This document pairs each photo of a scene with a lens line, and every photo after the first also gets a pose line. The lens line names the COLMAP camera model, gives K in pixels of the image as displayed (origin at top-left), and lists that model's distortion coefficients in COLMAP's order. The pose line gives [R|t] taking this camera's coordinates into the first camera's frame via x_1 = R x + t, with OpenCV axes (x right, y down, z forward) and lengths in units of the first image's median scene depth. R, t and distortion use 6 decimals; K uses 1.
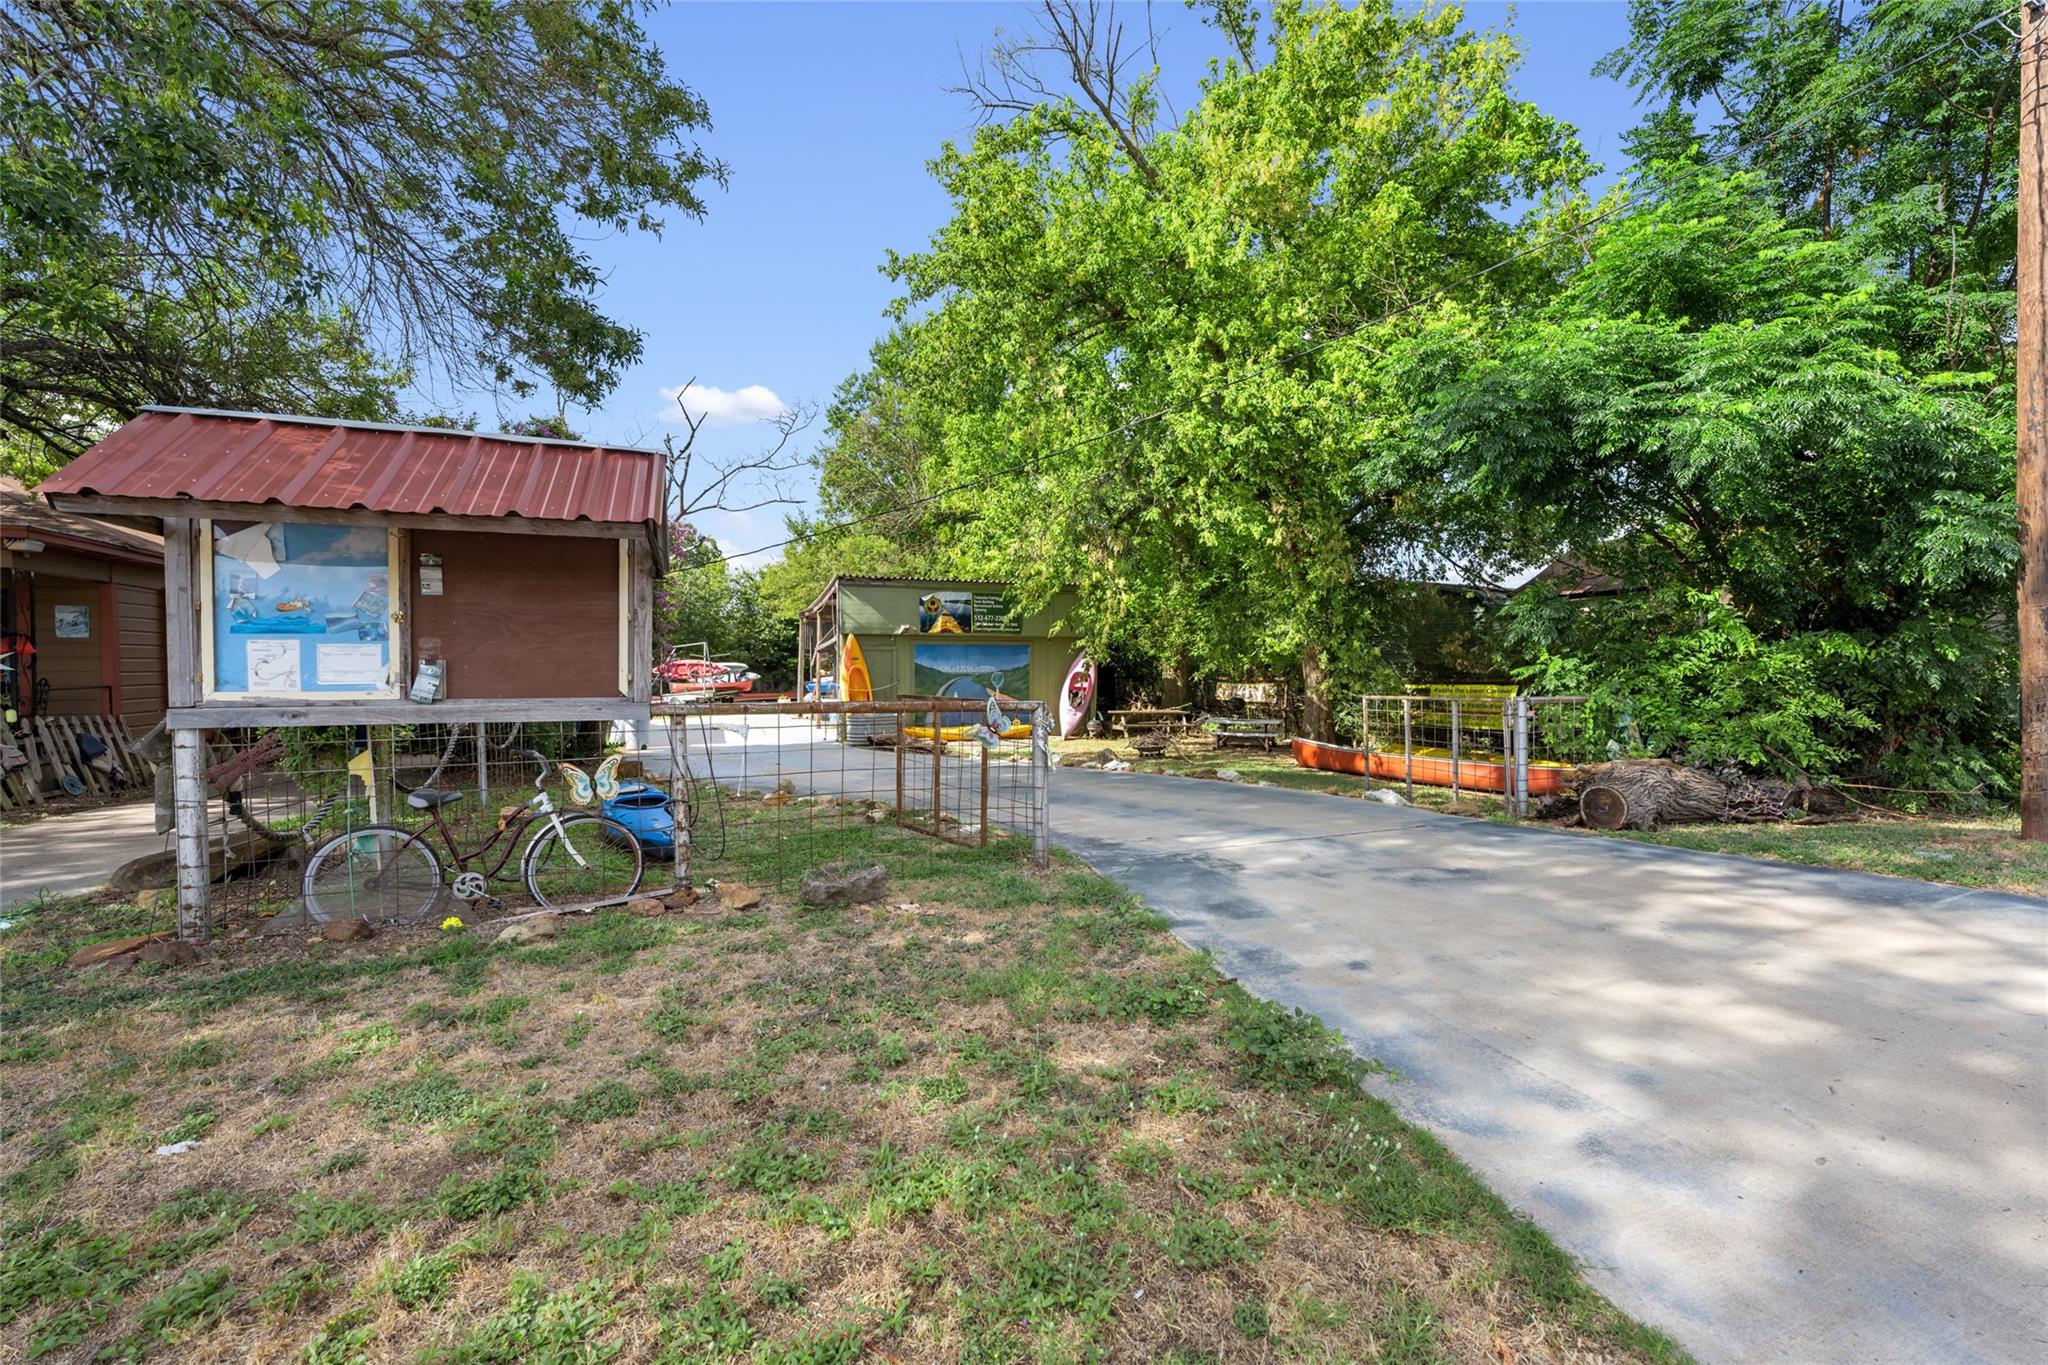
lens RADIAL K [[811.2, 0, 1024.0], [0, 811.2, 682.5], [0, 0, 1]] dist [-0.000083, -0.000009]
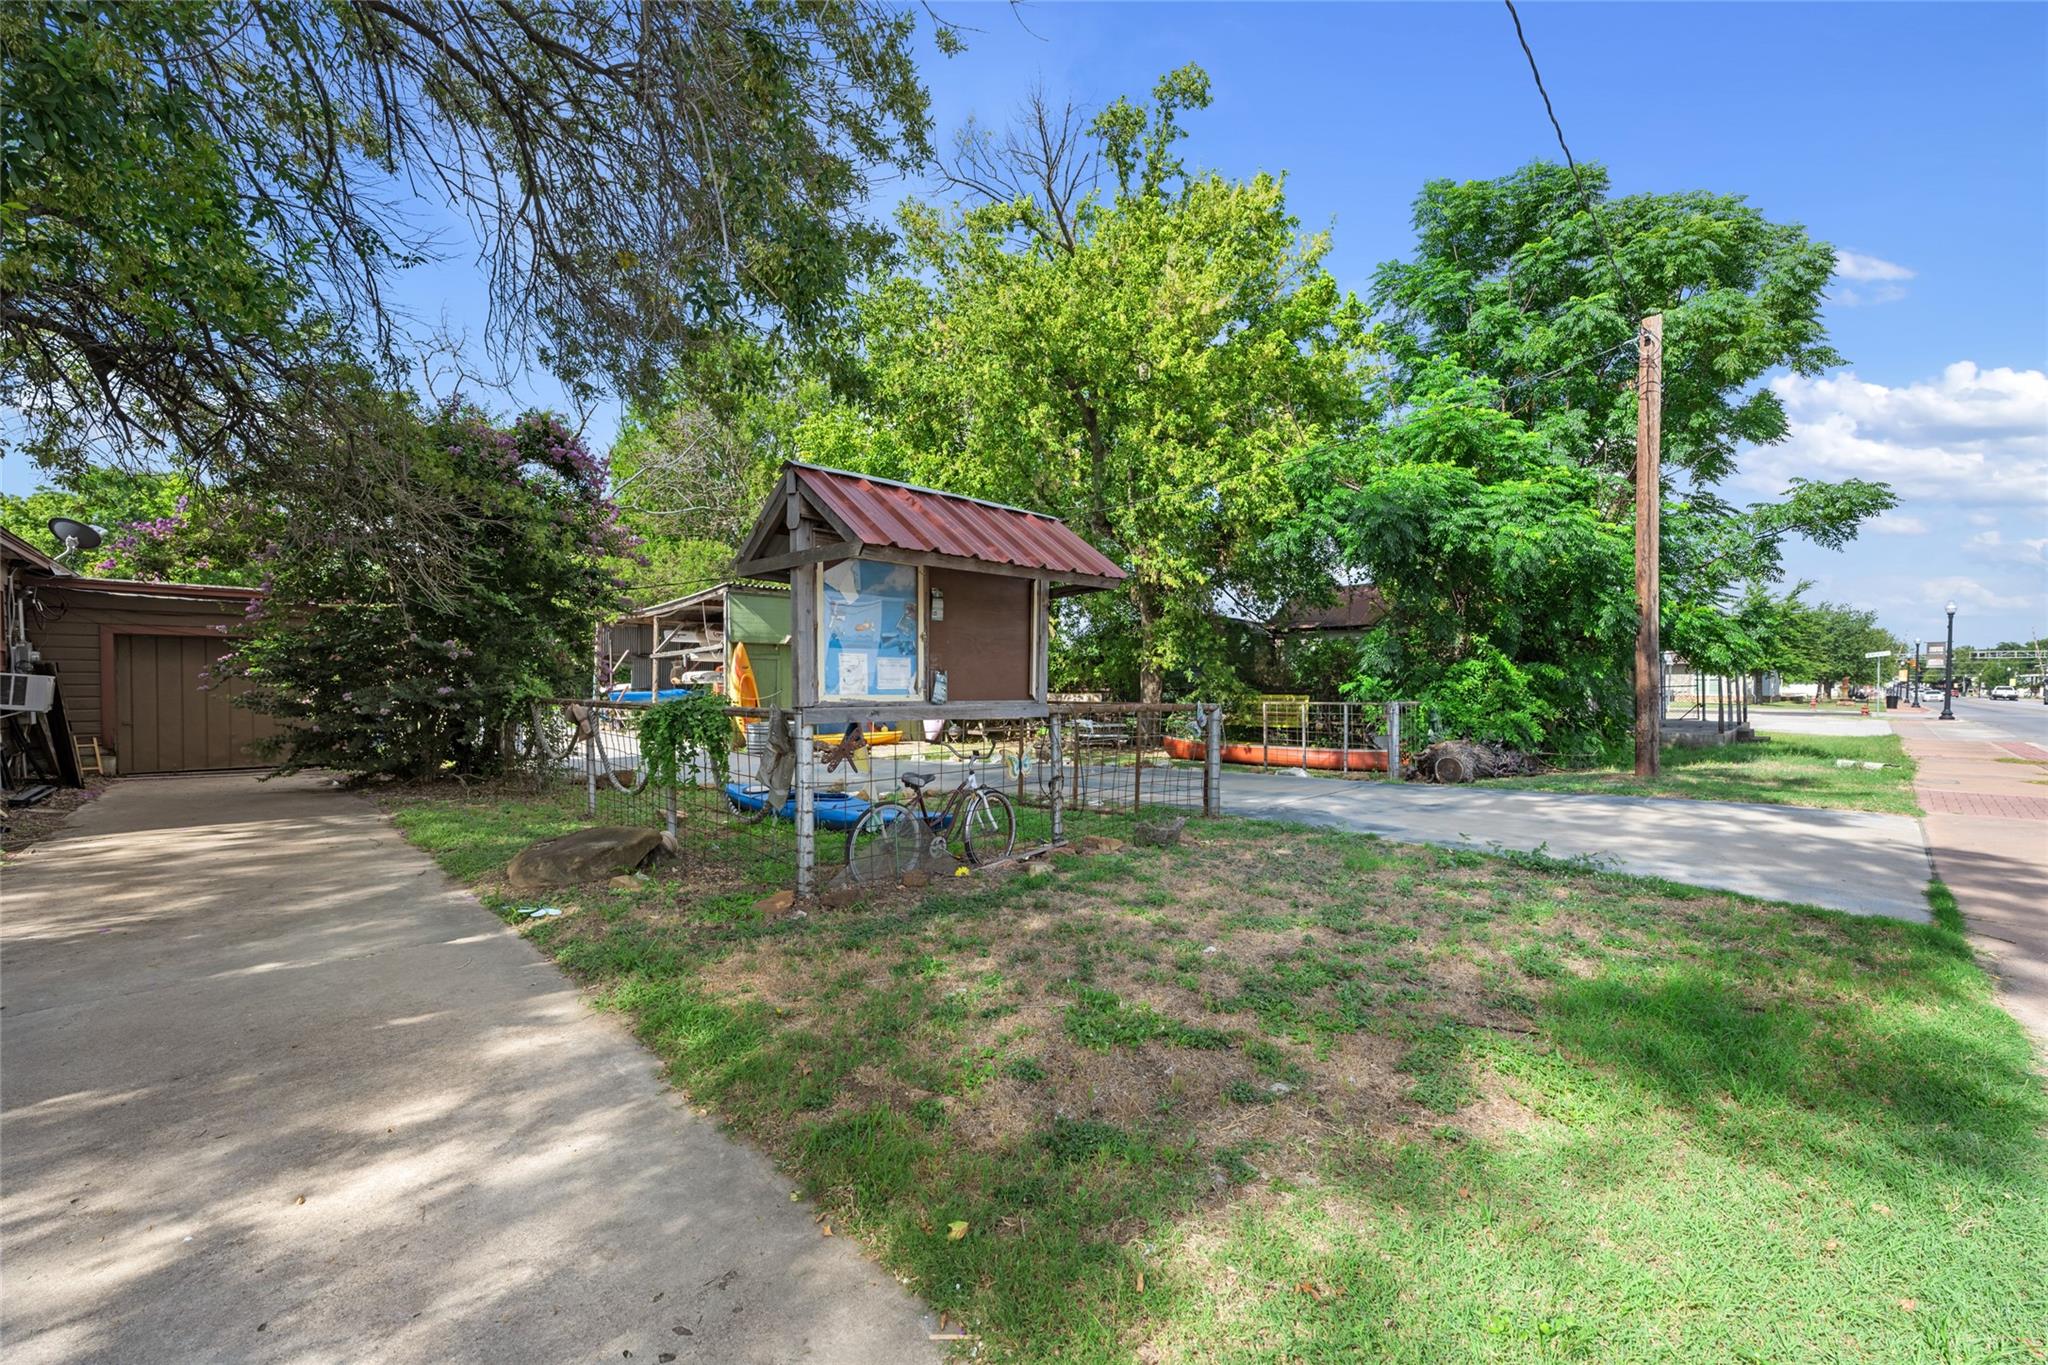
lens RADIAL K [[814.4, 0, 1023.4], [0, 814.4, 694.9], [0, 0, 1]] dist [0.000495, 0.000147]
pose [[0.920022, 0.002455, 0.391859, -0.285887], [-0.003268, 0.999994, 0.001409, 0.002210], [-0.391853, -0.002577, 0.920024, -0.063782]]
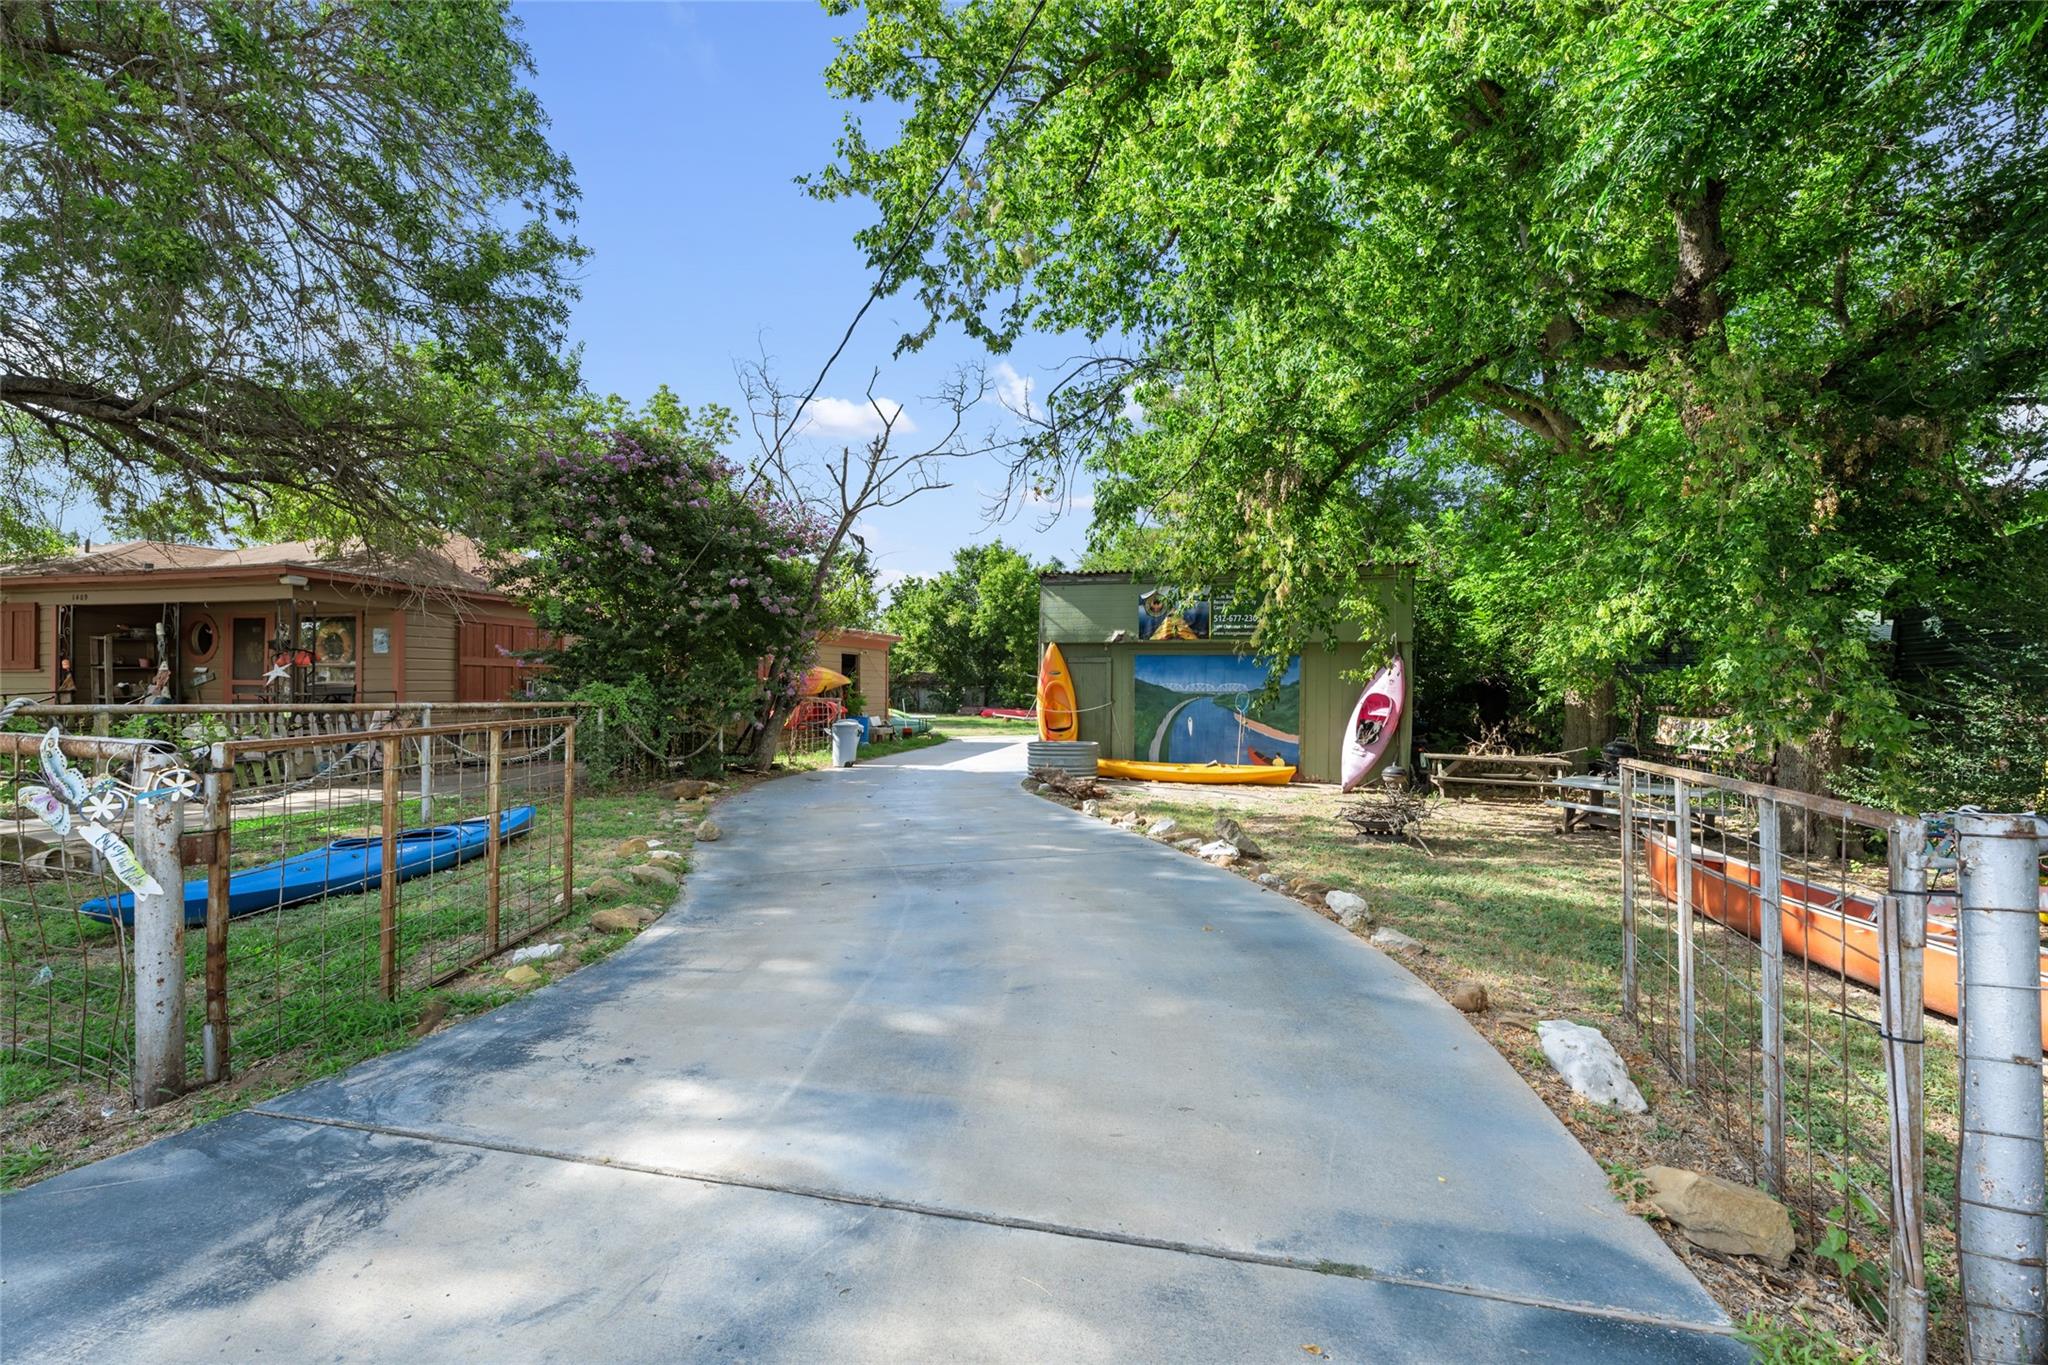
lens RADIAL K [[807.5, 0, 1024.0], [0, 807.5, 682.5], [0, 0, 1]] dist [-0.000177, -0.000007]
pose [[0.822140, 0.007562, -0.569236, 0.231919], [-0.020990, 0.999635, -0.017037, -0.005097], [0.568899, 0.025955, 0.821998, 0.309746]]
